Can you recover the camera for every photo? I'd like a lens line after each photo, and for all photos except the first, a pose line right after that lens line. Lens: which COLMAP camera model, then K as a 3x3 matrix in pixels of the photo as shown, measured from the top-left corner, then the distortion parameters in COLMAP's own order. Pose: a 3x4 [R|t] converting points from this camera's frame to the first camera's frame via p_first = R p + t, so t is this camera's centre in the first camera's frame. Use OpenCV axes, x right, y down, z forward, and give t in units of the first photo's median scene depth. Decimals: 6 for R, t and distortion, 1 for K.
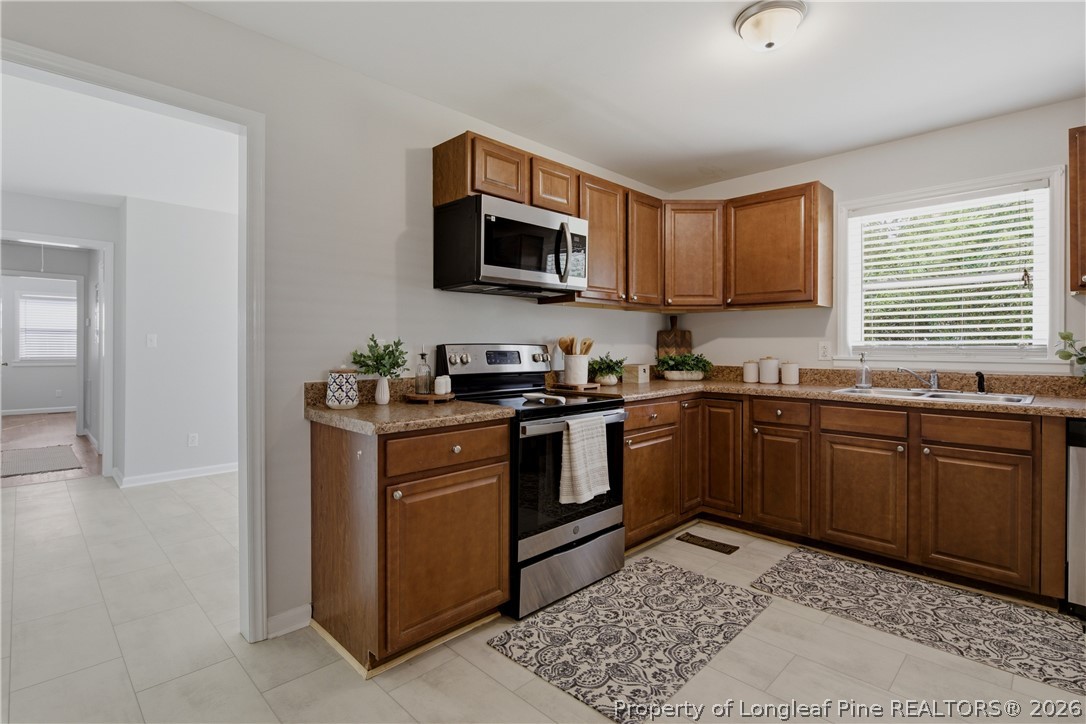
lens RADIAL K [[525.5, 0, 543.9], [0, 525.5, 342.9], [0, 0, 1]] dist [0.001873, -0.006001]
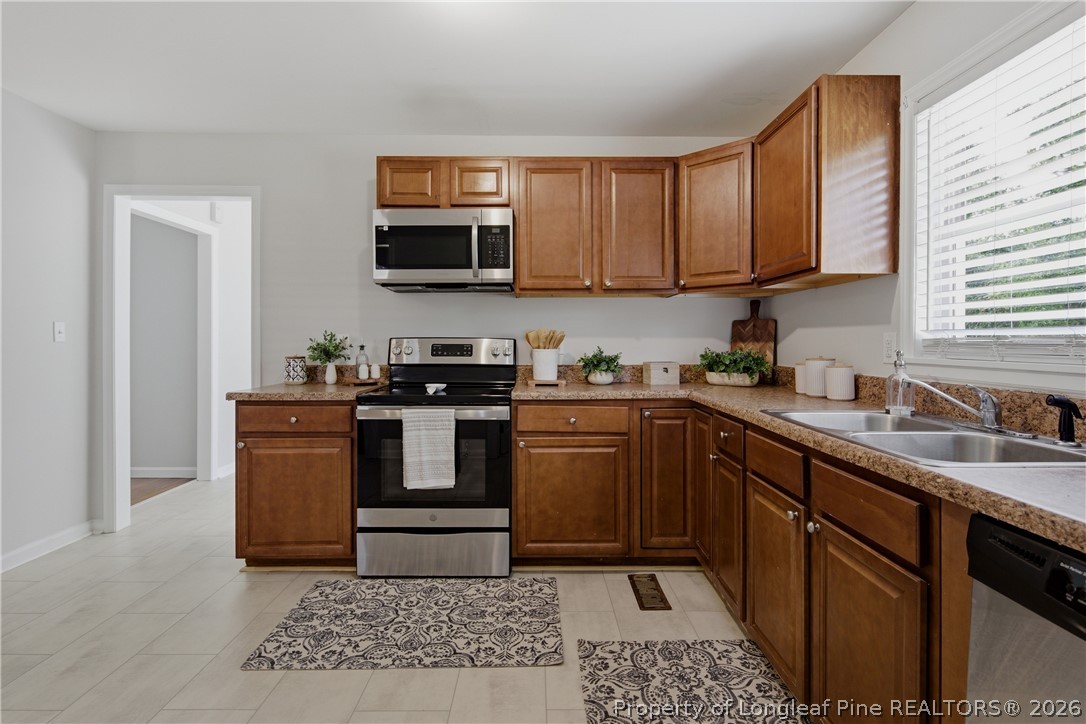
lens RADIAL K [[525.5, 0, 539.5], [0, 525.5, 341.7], [0, 0, 1]] dist [0.001873, -0.006001]
pose [[0.713536, 0.002212, -0.700615, 0.916319], [0.002372, 0.999982, 0.005573, 0.005387], [0.700614, -0.005639, 0.713518, 0.403766]]
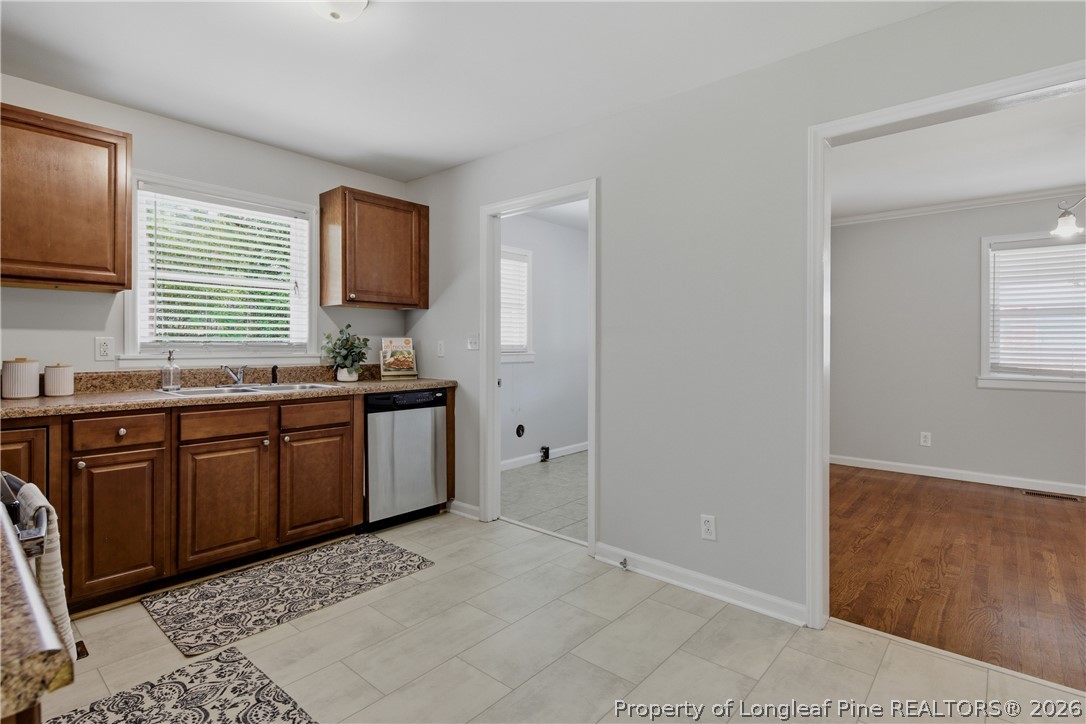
lens RADIAL K [[525.5, 0, 548.1], [0, 525.5, 348.4], [0, 0, 1]] dist [0.001873, -0.006001]
pose [[-0.077851, -0.006628, 0.996943, -0.407911], [-0.010090, 0.999932, 0.005860, 0.004910], [-0.996914, -0.009603, -0.077912, 0.552029]]
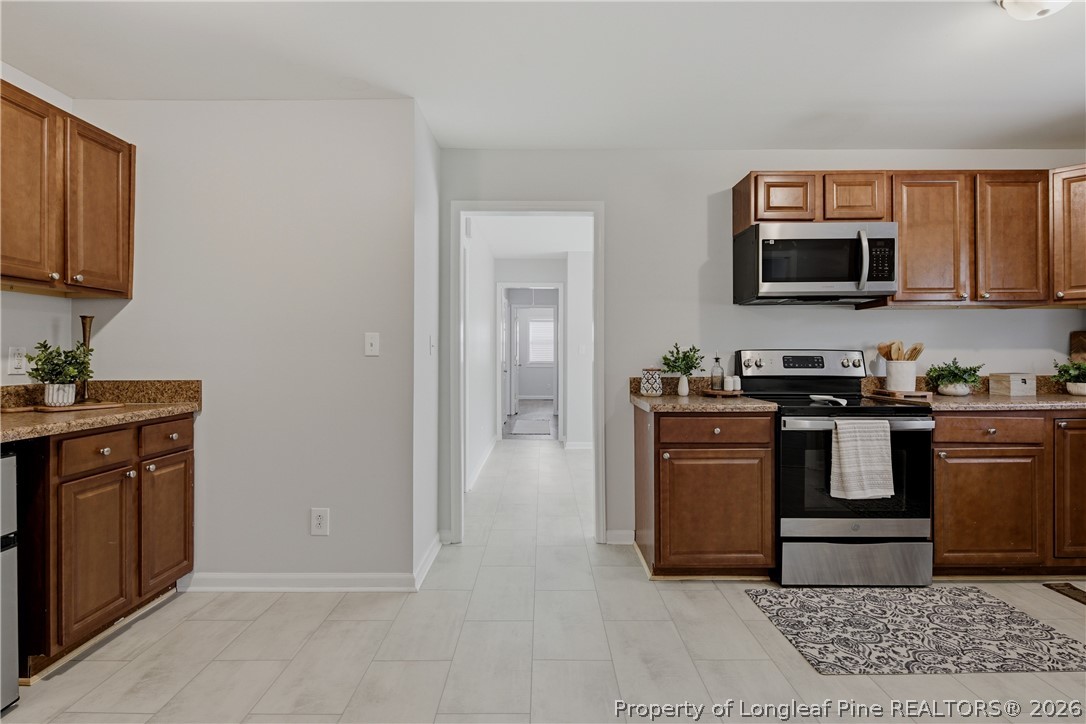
lens RADIAL K [[525.5, 0, 537.6], [0, 525.5, 354.5], [0, 0, 1]] dist [0.001873, -0.006001]
pose [[0.699967, -0.001396, -0.714174, 0.358384], [0.006057, 0.999974, 0.003982, 0.004574], [0.714149, -0.007114, 0.699957, -0.177193]]
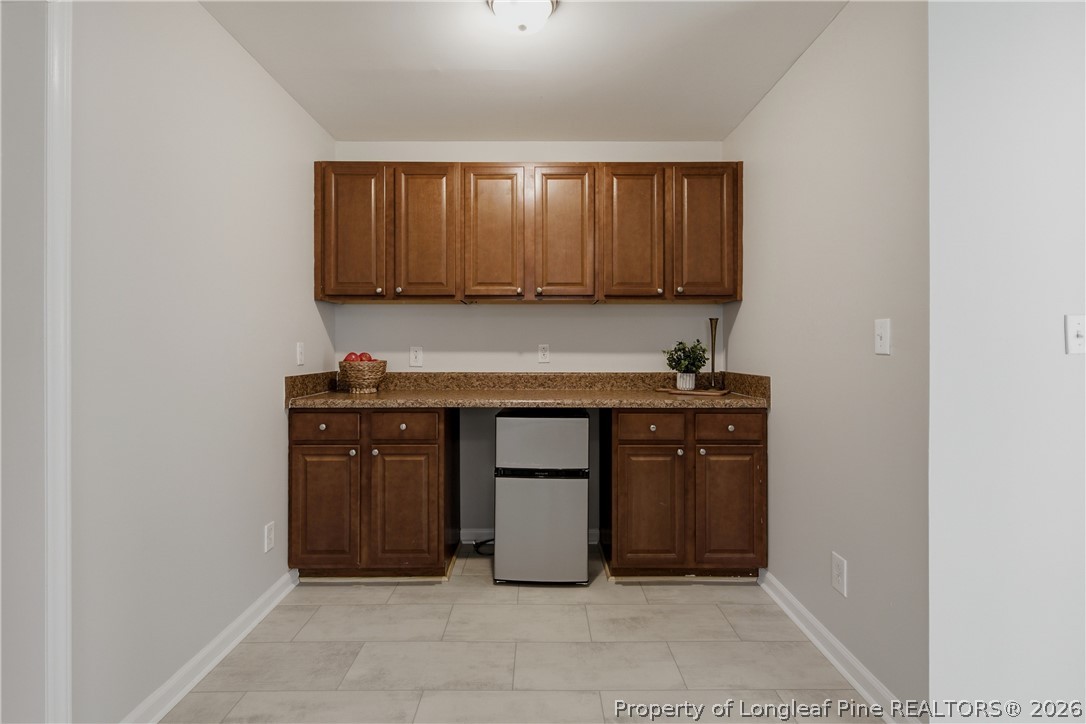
lens RADIAL K [[525.5, 0, 544.6], [0, 525.5, 343.0], [0, 0, 1]] dist [0.001873, -0.006001]
pose [[-0.705951, -0.006208, -0.708233, 0.181668], [0.004593, 0.999900, -0.013343, 0.001922], [0.708246, -0.012673, -0.705852, 0.477829]]
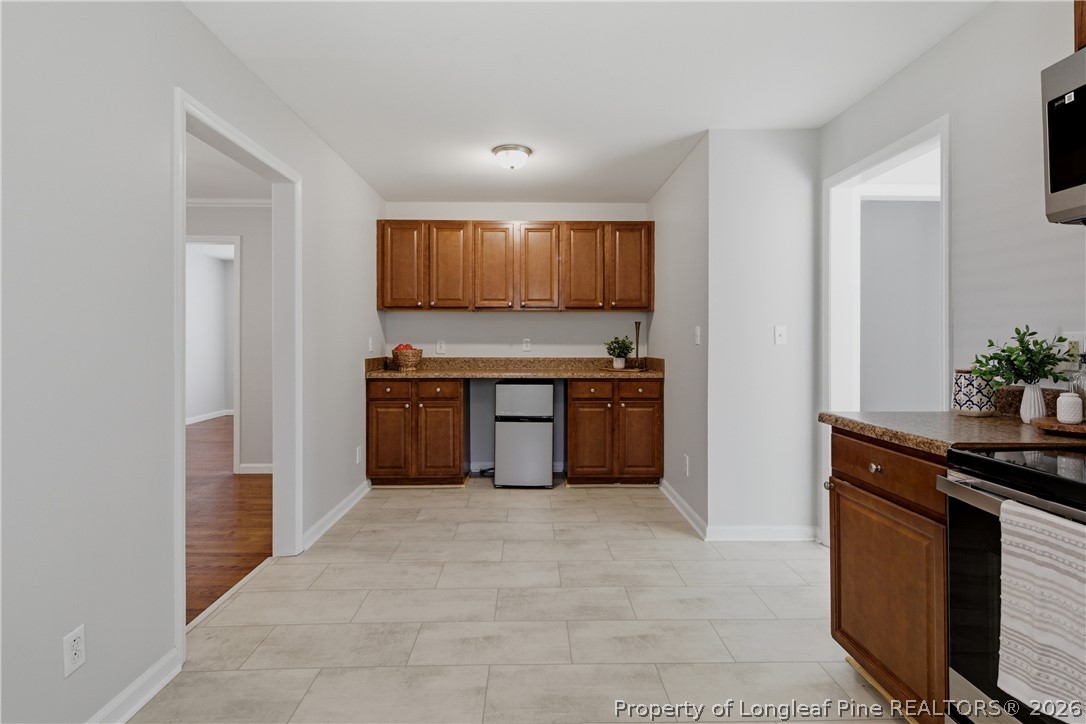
lens RADIAL K [[535.4, 0, 540.0], [0, 535.4, 338.2], [0, 0, 1]] dist [0.002257, -0.005830]
pose [[-0.699191, -0.004588, -0.714920, 0.627012], [0.003409, 0.999947, -0.009752, 0.005275], [0.714927, -0.009256, -0.699138, 0.961246]]
